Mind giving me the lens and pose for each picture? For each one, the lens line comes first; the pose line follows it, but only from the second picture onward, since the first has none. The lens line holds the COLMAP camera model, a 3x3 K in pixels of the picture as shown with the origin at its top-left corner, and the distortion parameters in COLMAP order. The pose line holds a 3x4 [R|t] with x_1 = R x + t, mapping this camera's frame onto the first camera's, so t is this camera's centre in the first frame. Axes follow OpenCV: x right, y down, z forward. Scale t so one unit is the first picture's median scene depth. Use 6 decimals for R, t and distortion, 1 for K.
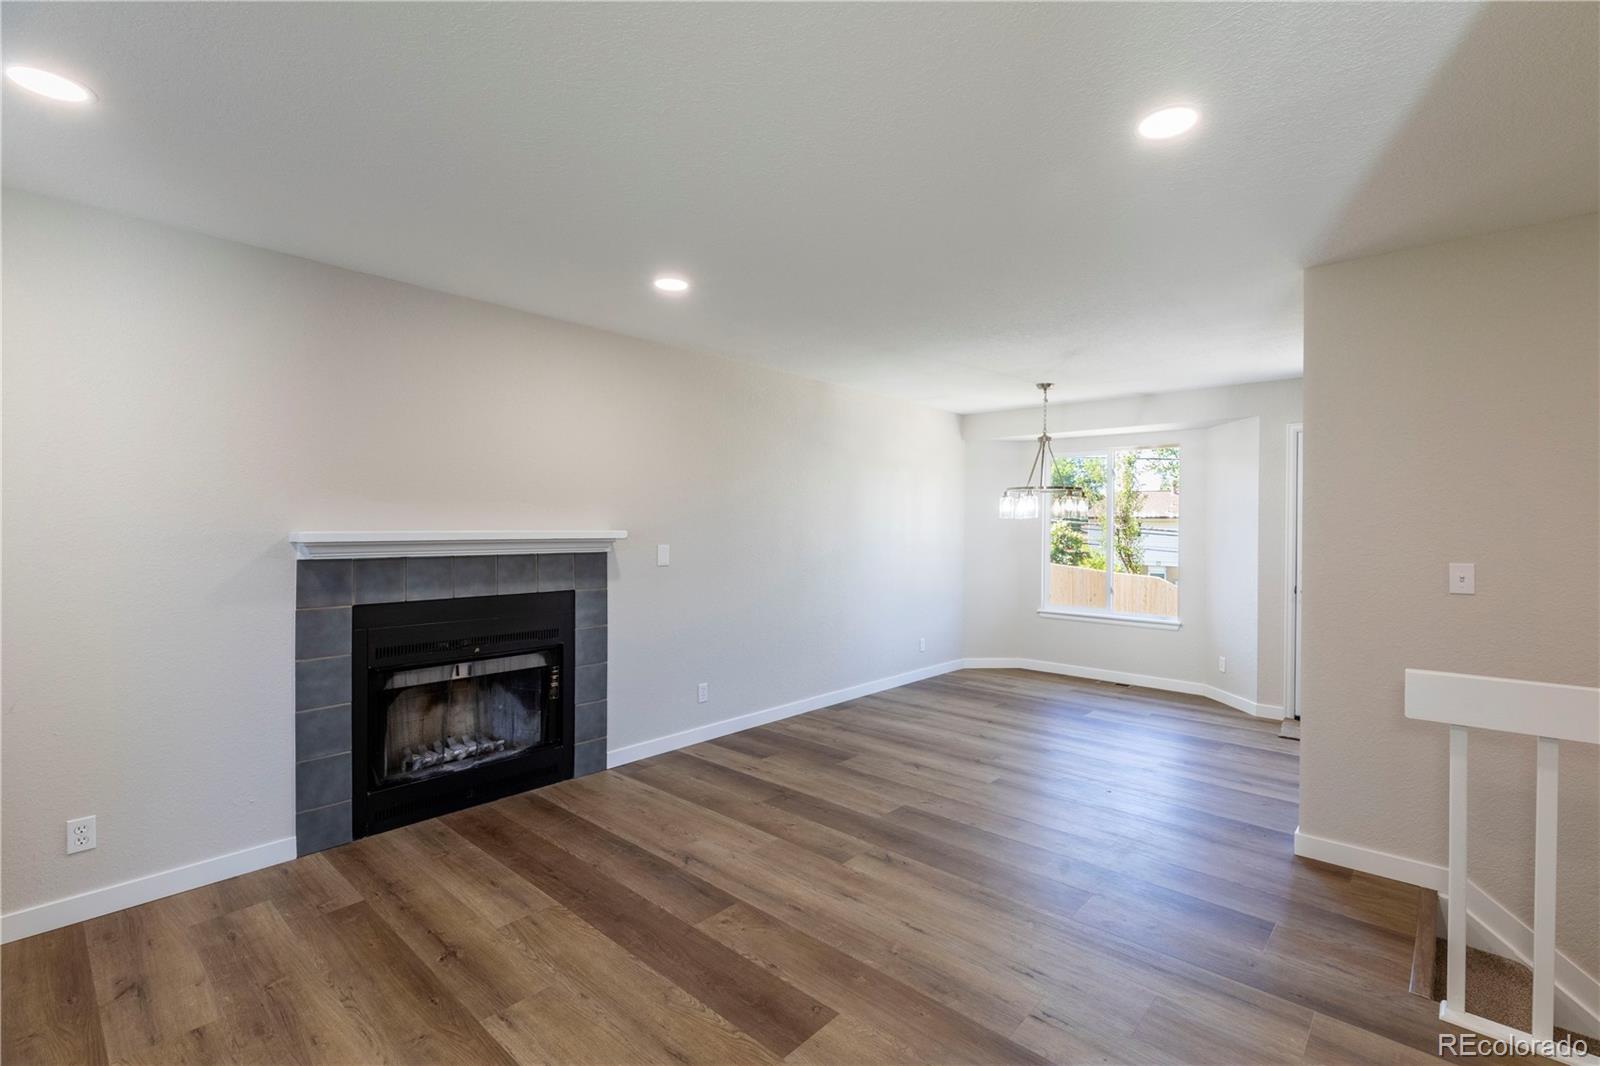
lens RADIAL K [[716.9, 0, 806.0], [0, 716.9, 534.2], [0, 0, 1]] dist [0.005370, 0.000053]
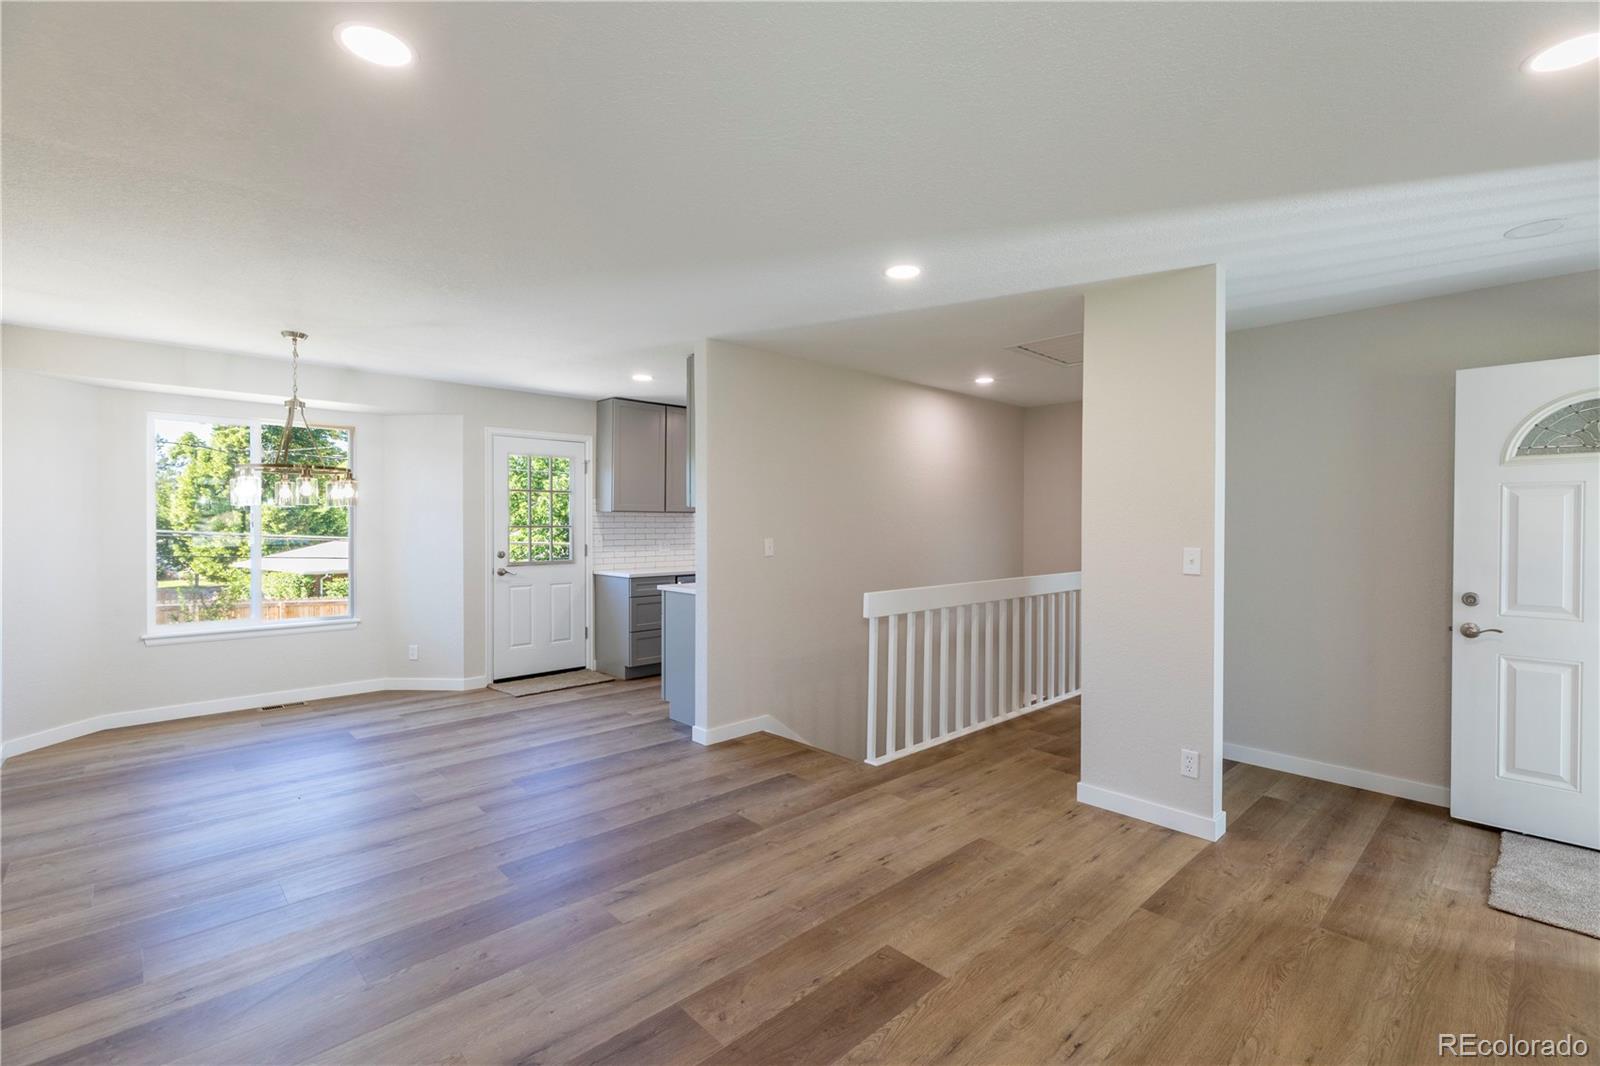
lens RADIAL K [[716.9, 0, 810.5], [0, 716.9, 530.3], [0, 0, 1]] dist [0.005370, 0.000053]
pose [[0.069999, -0.018348, 0.997378, -0.591432], [0.008722, 0.999804, 0.017781, -0.006620], [-0.997509, 0.007454, 0.070145, 0.563510]]
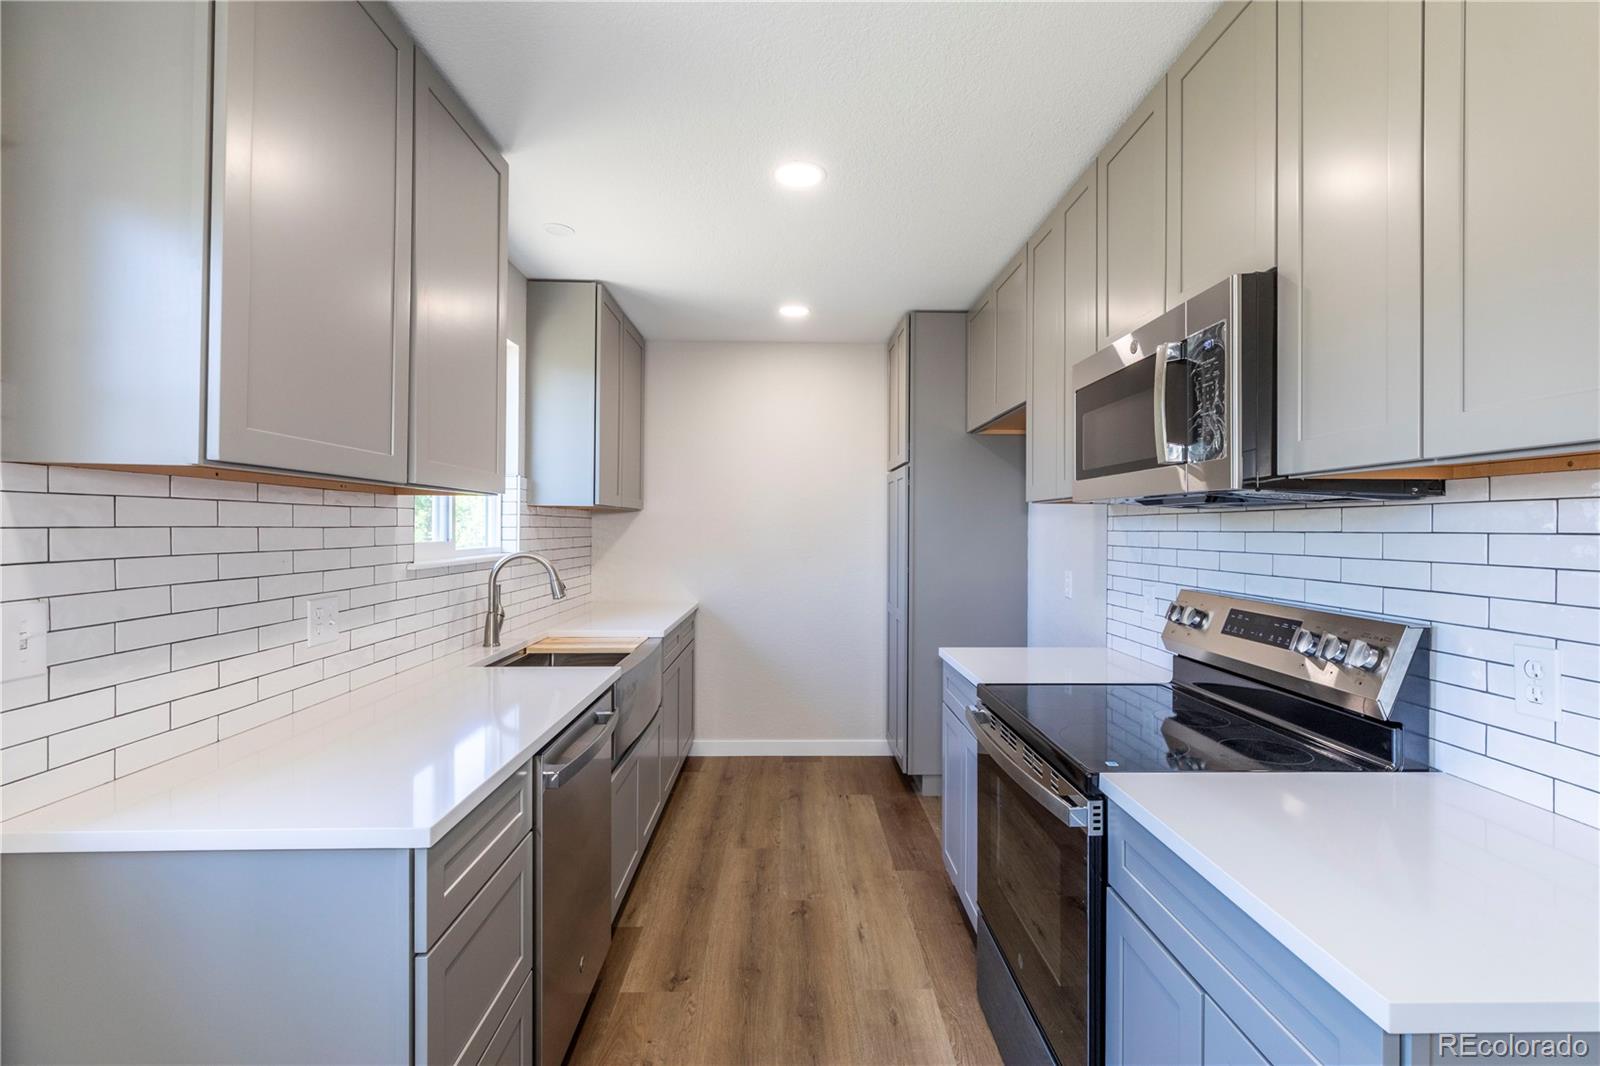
lens RADIAL K [[716.9, 0, 805.8], [0, 716.9, 530.9], [0, 0, 1]] dist [0.005370, 0.000053]
pose [[-0.691476, -0.016096, 0.722220, 0.694543], [-0.004009, 0.999822, 0.018444, -0.005326], [-0.722388, 0.009858, -0.691418, 1.177368]]
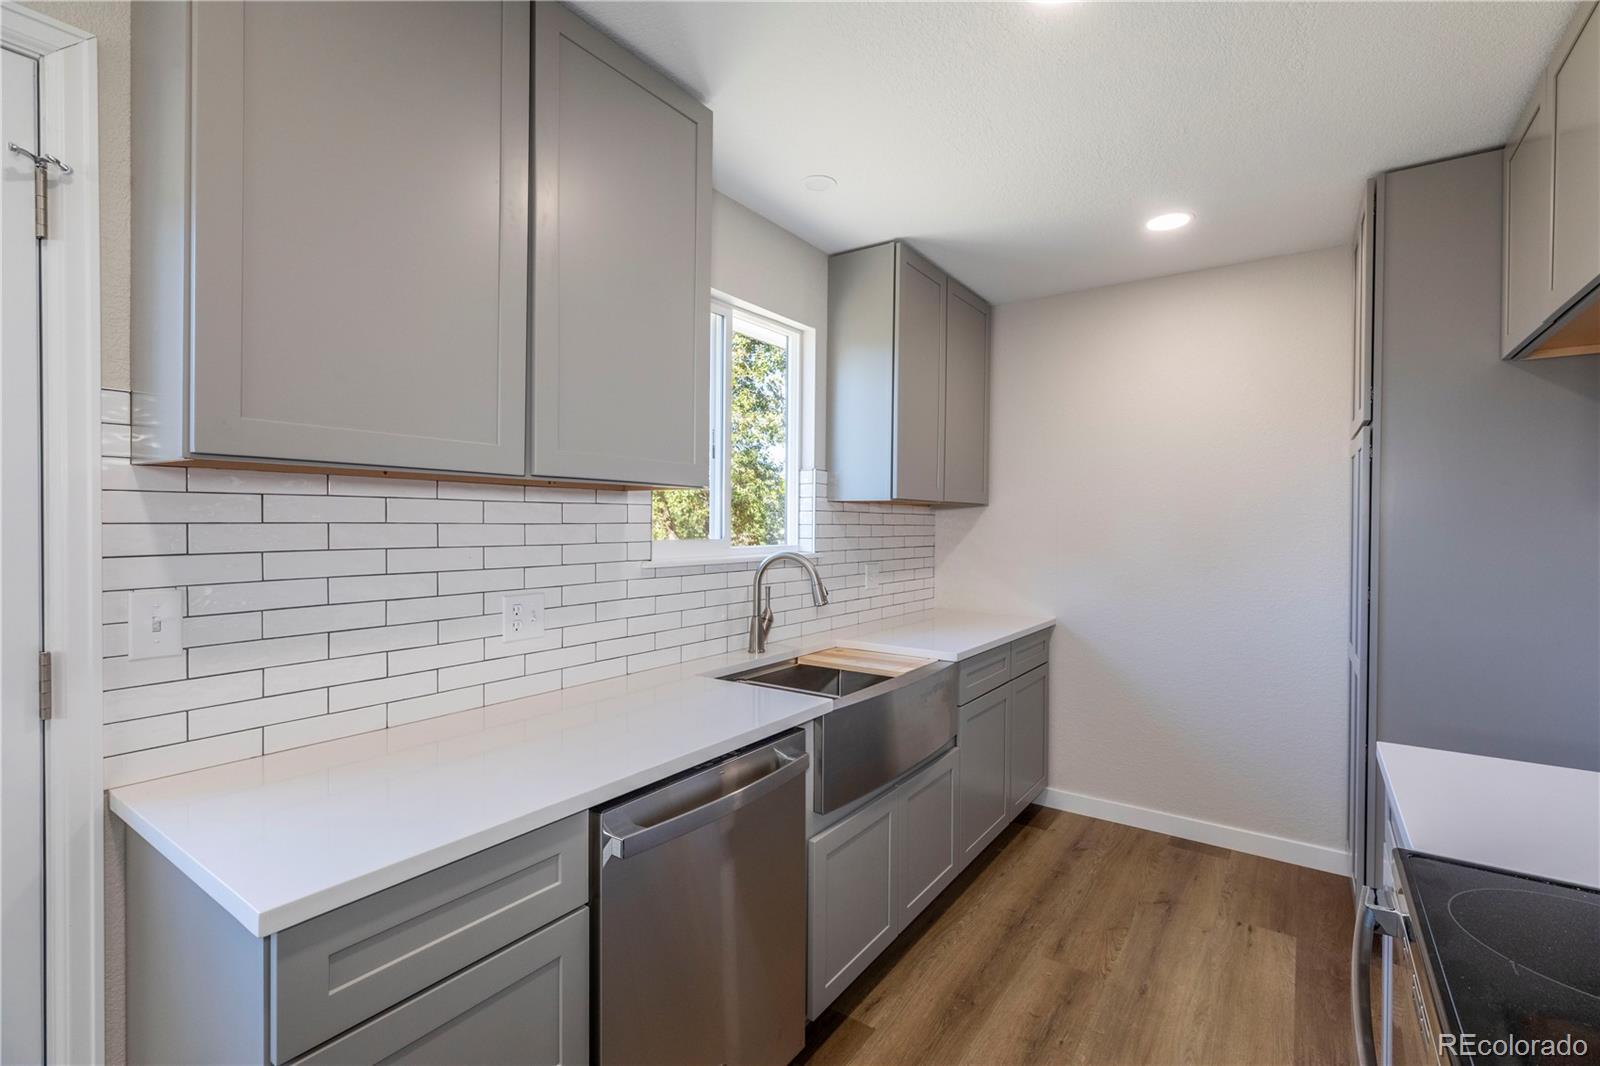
lens RADIAL K [[716.9, 0, 803.9], [0, 716.9, 528.4], [0, 0, 1]] dist [0.005370, 0.000053]
pose [[-0.128079, -0.017948, 0.991602, 0.763343], [0.002118, 0.999829, 0.018371, -0.003026], [-0.991762, 0.004453, -0.128019, 0.951926]]
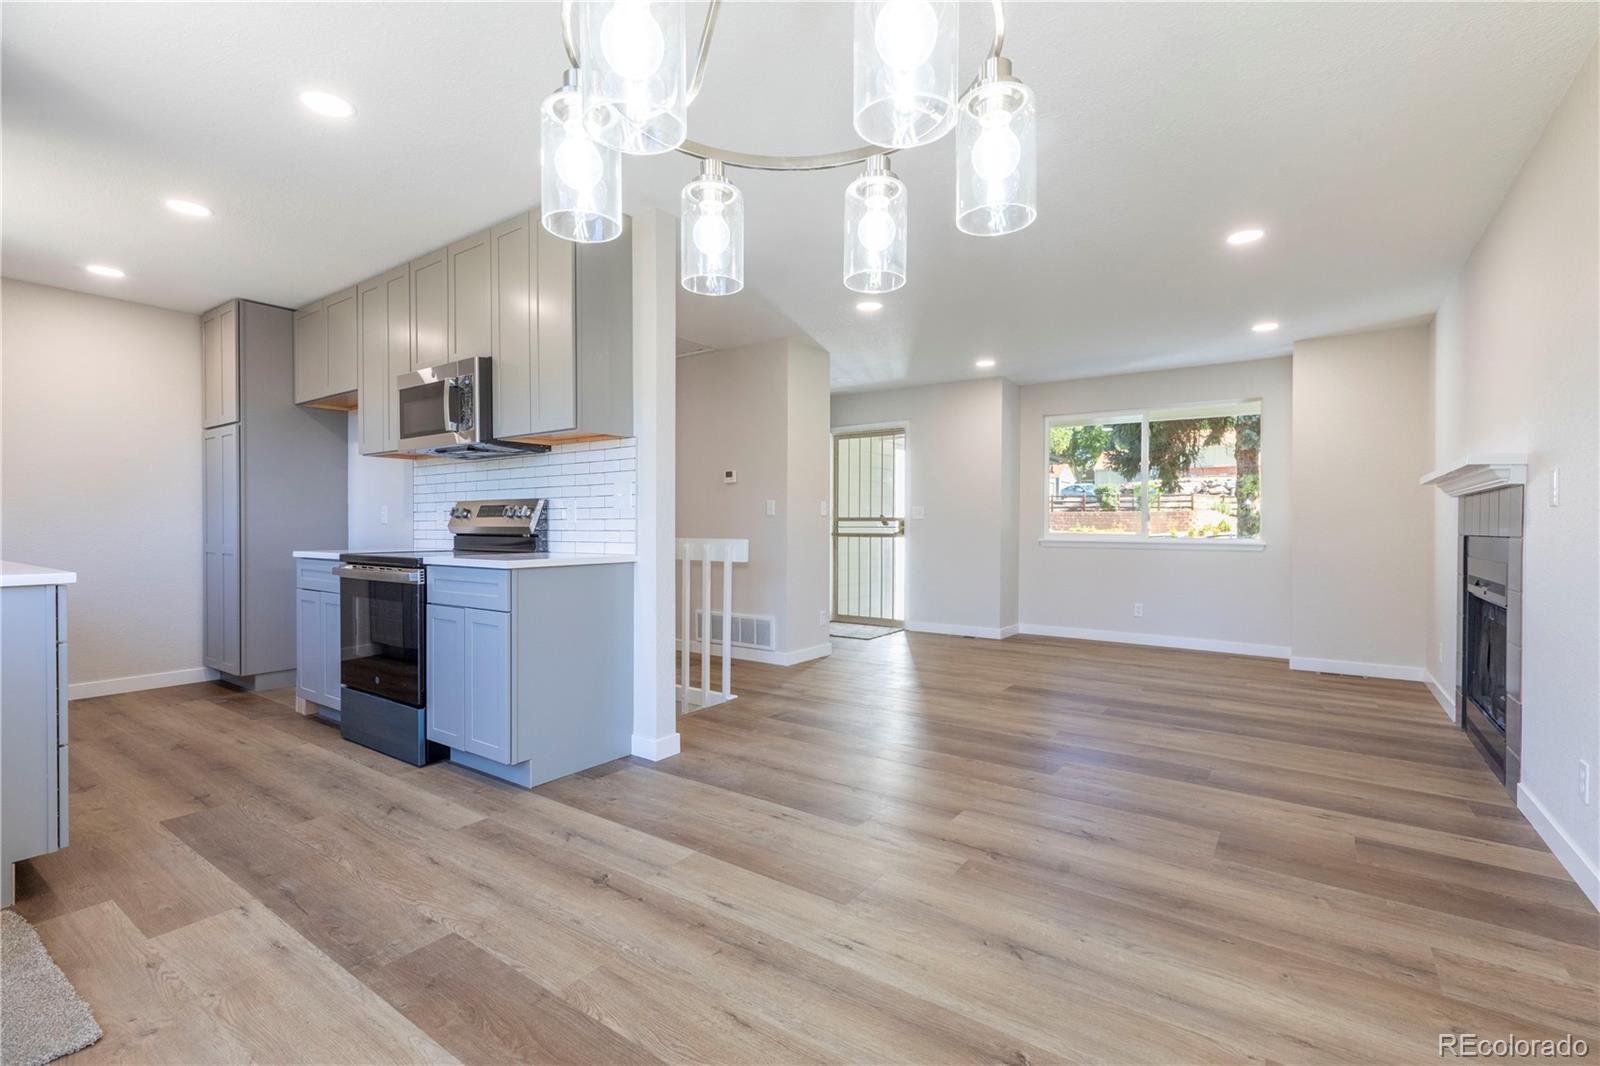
lens RADIAL K [[716.9, 0, 808.4], [0, 716.9, 531.1], [0, 0, 1]] dist [0.005370, 0.000053]
pose [[-0.992254, -0.008094, -0.123964, 0.507110], [-0.010301, 0.999799, 0.017175, 0.070364], [0.123800, 0.018319, -0.992138, 1.713240]]
